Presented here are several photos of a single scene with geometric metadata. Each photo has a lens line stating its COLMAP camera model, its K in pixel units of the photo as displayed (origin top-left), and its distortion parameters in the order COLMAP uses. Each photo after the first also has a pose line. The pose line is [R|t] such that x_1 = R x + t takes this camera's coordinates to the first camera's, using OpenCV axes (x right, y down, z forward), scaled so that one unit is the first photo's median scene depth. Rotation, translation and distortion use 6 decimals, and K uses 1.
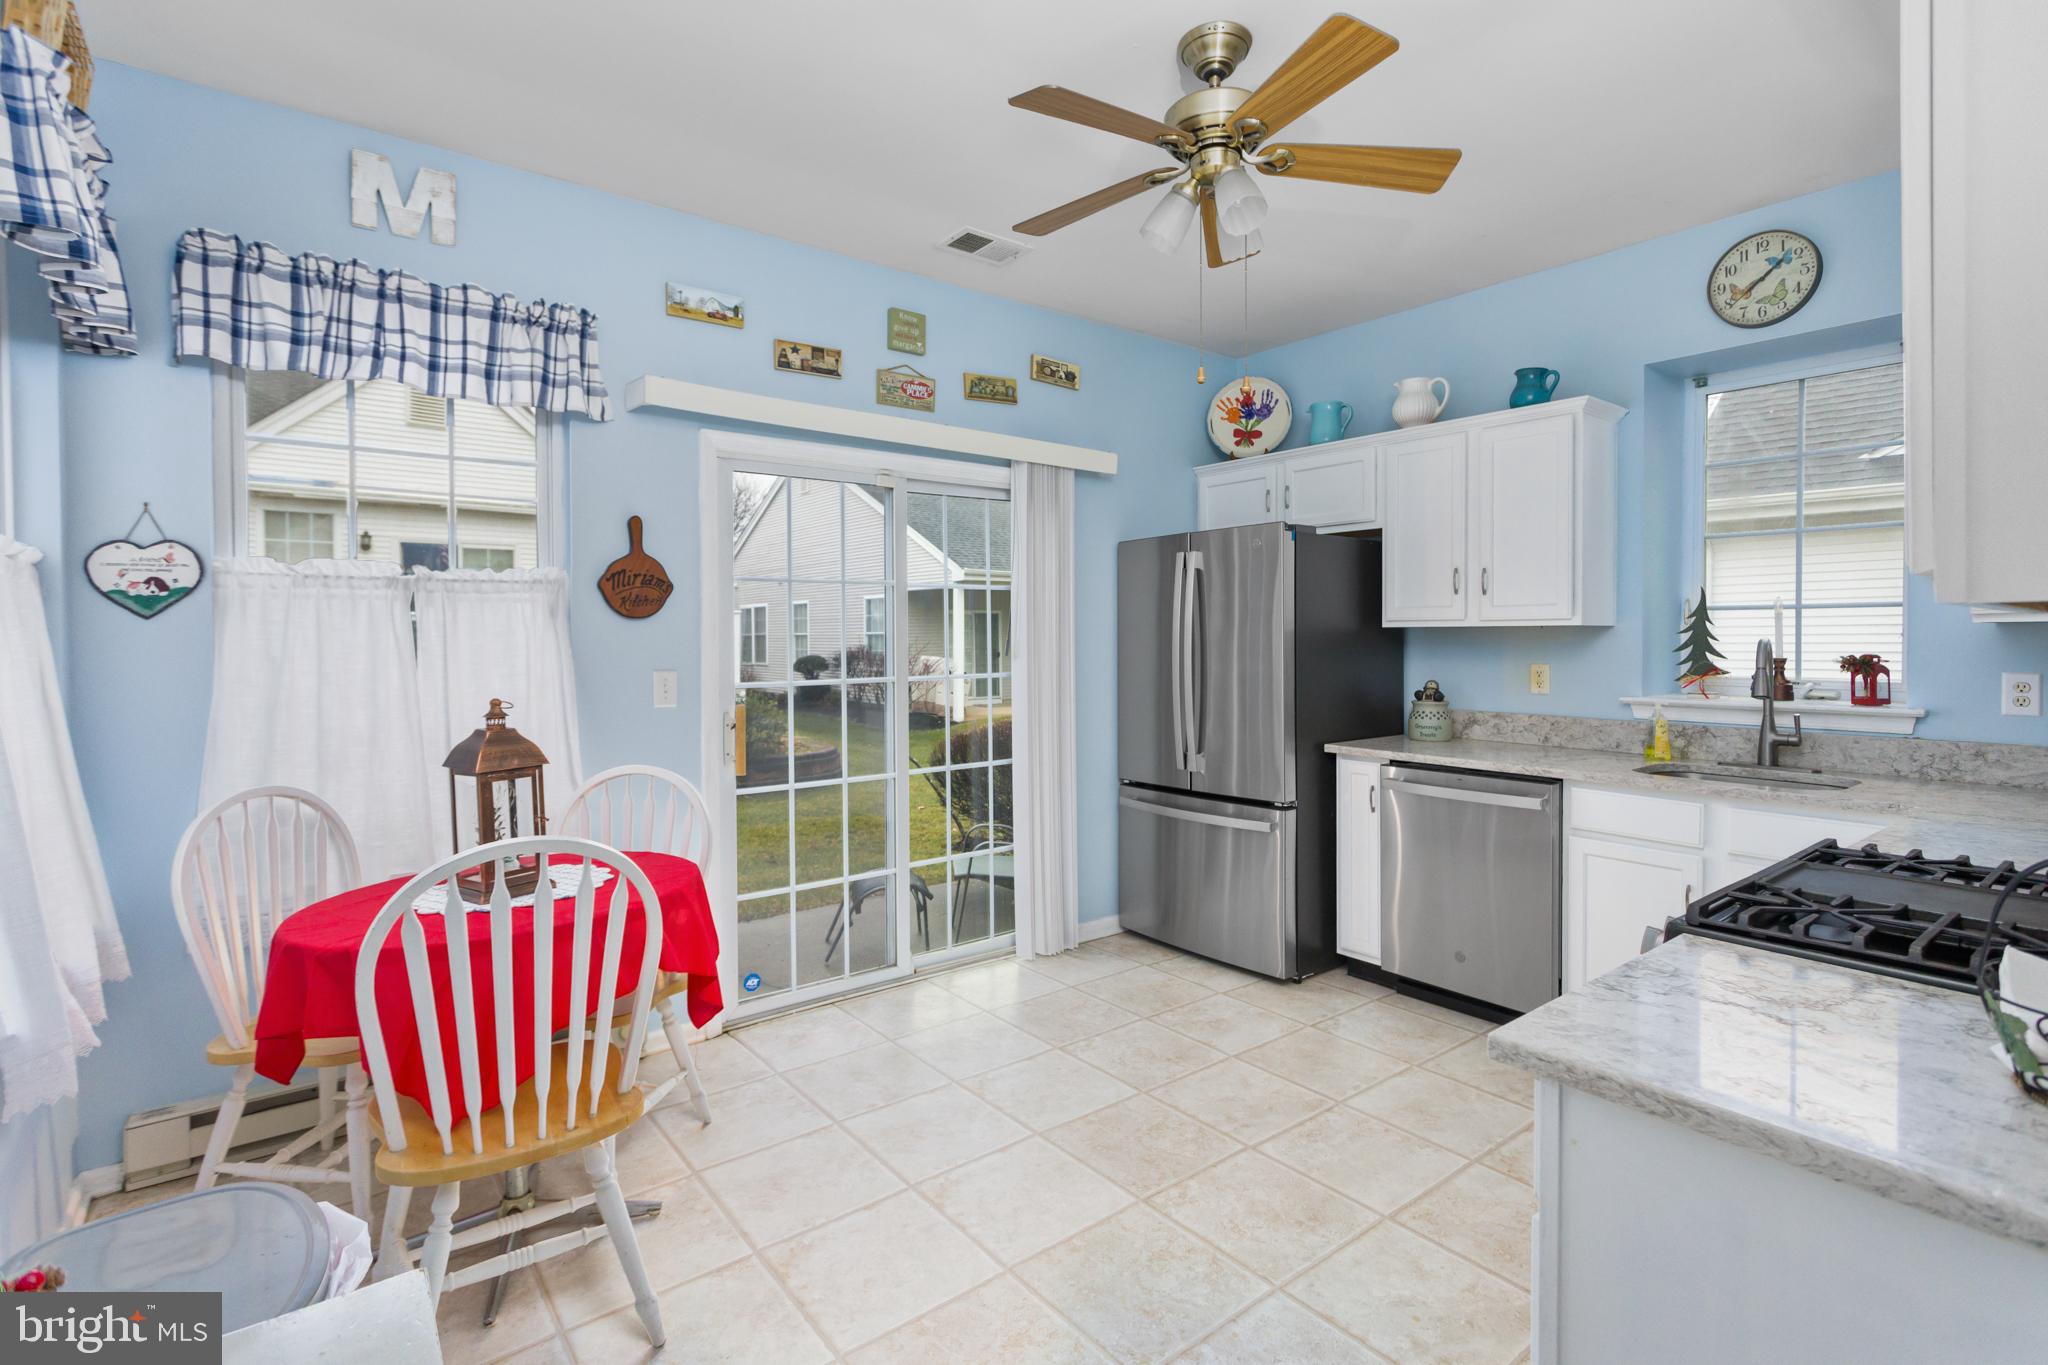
lens RADIAL K [[968.9, 0, 1020.0], [0, 968.9, 661.8], [0, 0, 1]] dist [0.001926, -0.000139]
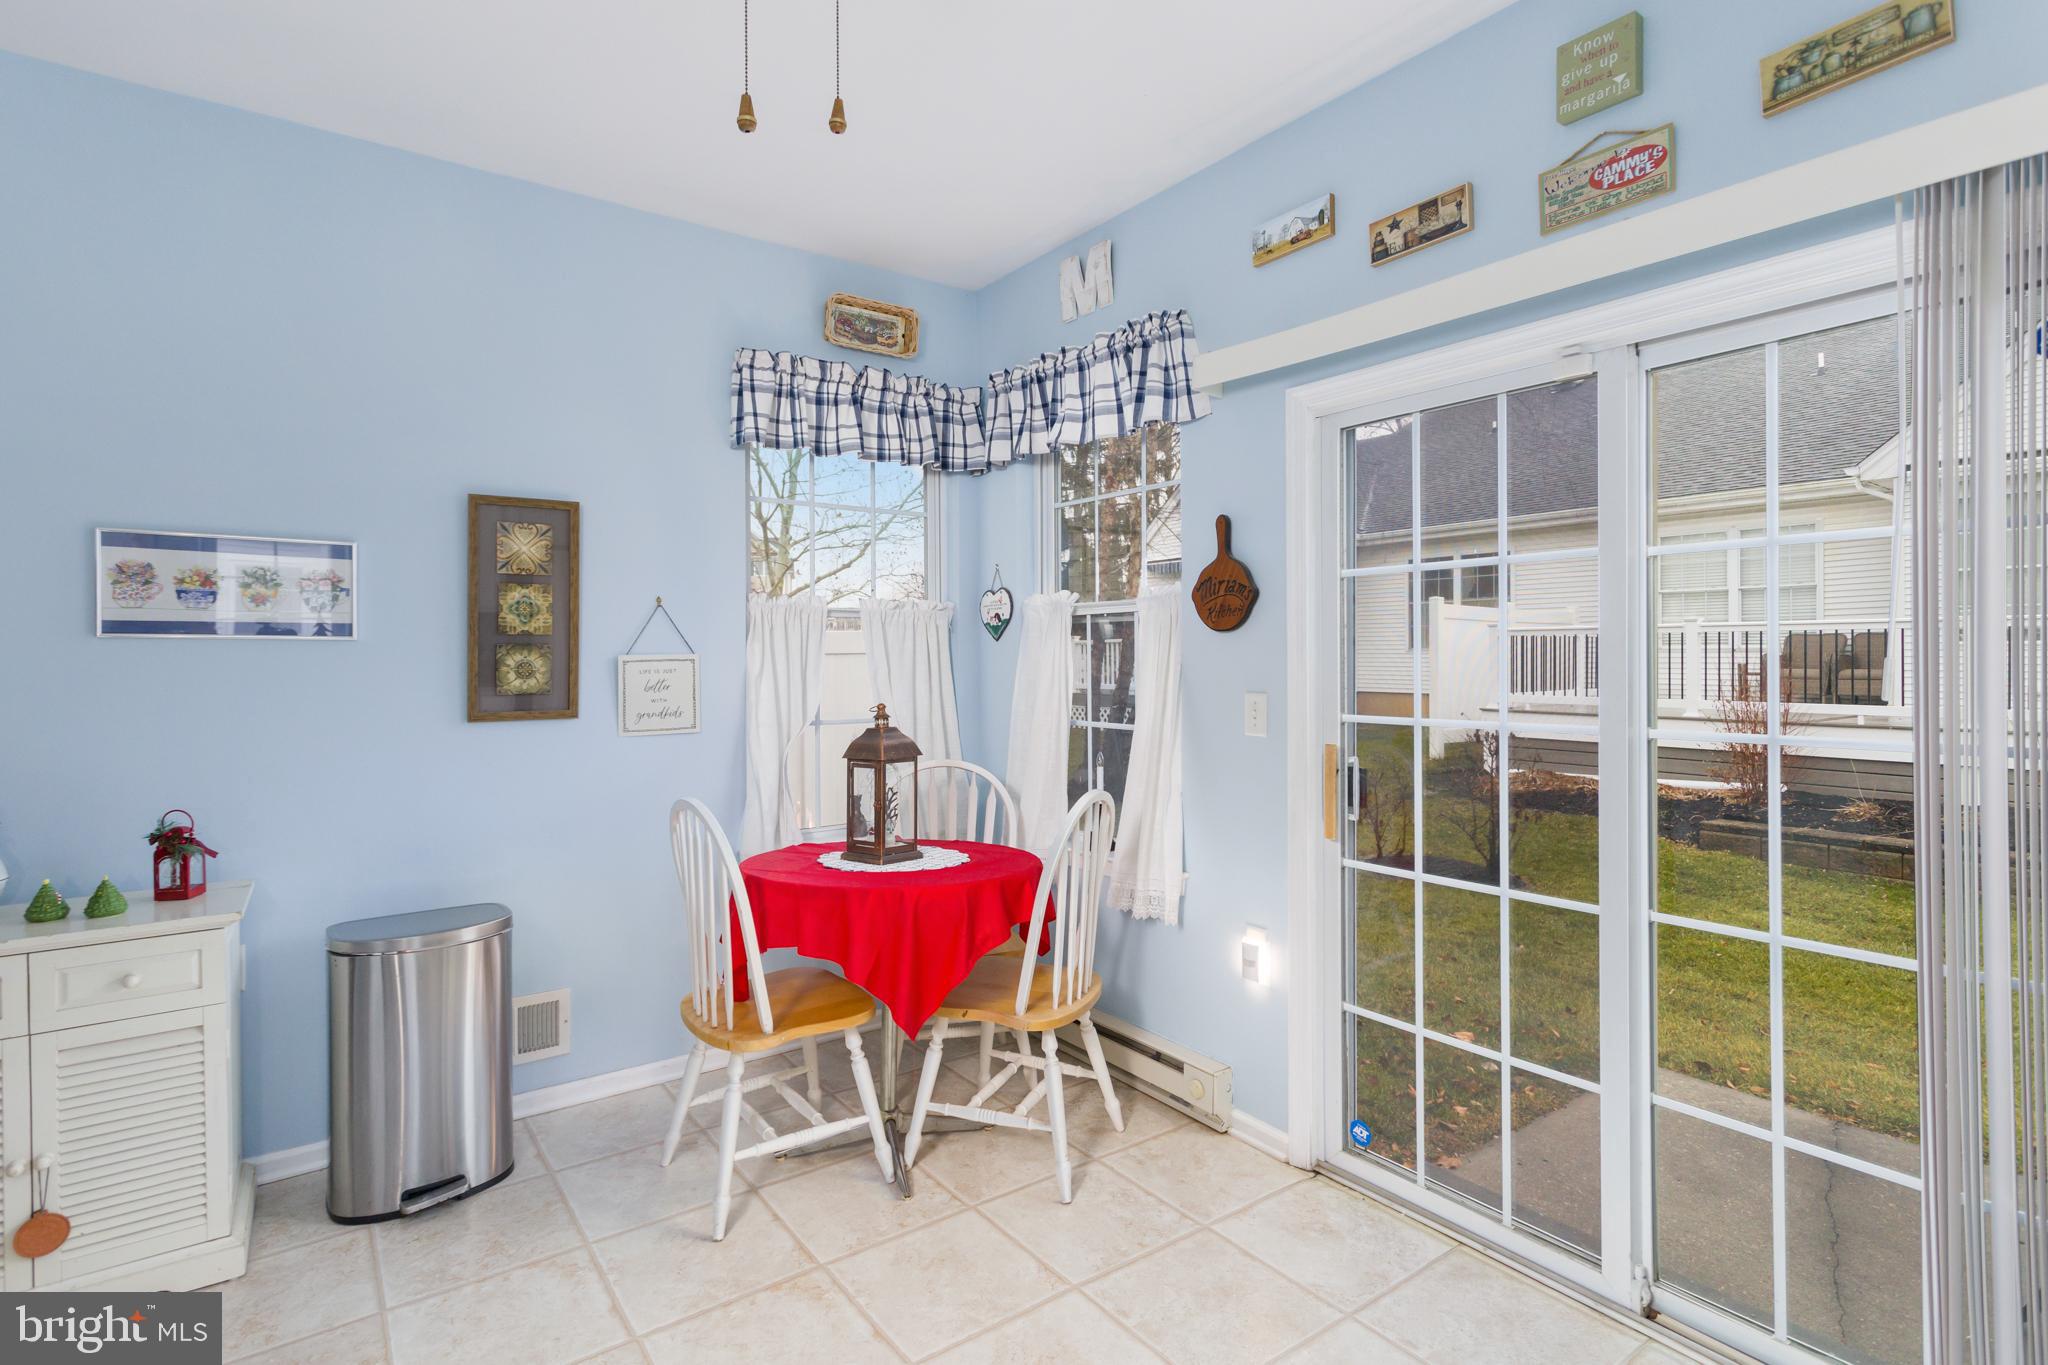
lens RADIAL K [[1011.2, 0, 1025.0], [0, 1011.2, 658.2], [0, 0, 1]] dist [0.000109, -0.000230]
pose [[-0.031946, 0.009704, -0.999442, 0.575404], [-0.019177, 0.999763, 0.010320, -0.028406], [0.999306, 0.019496, -0.031753, 0.925005]]
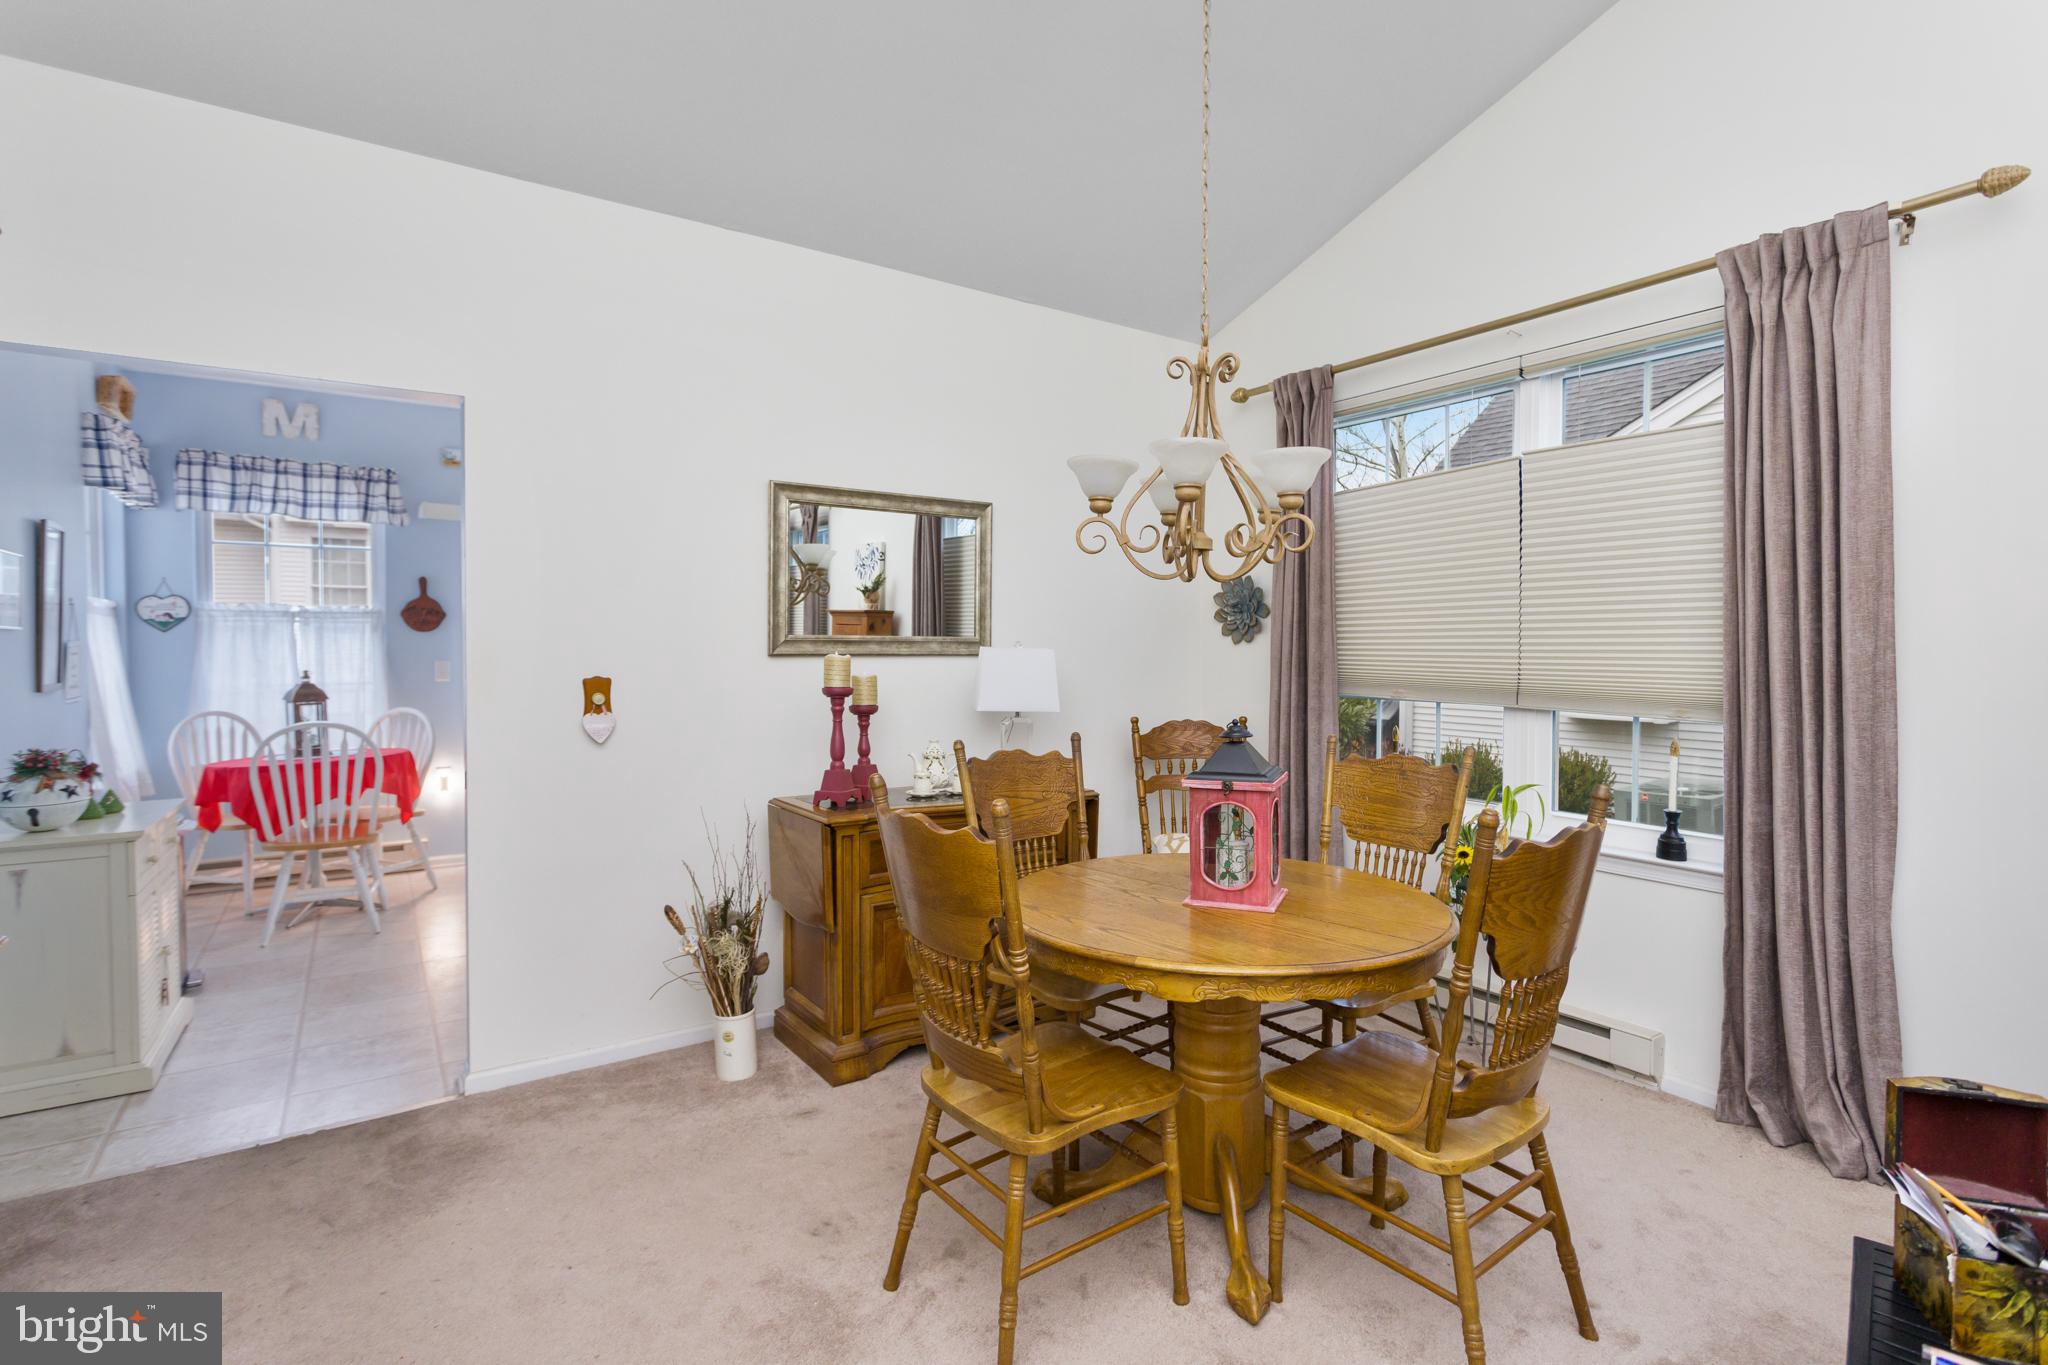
lens RADIAL K [[984.8, 0, 1024.0], [0, 984.8, 682.5], [0, 0, 1]] dist [-0.000552, 0.000129]
pose [[0.998137, 0.008150, -0.060465, 0.934193], [-0.007382, 0.999889, 0.012914, 0.019989], [0.060563, -0.012443, 0.998087, -0.873331]]
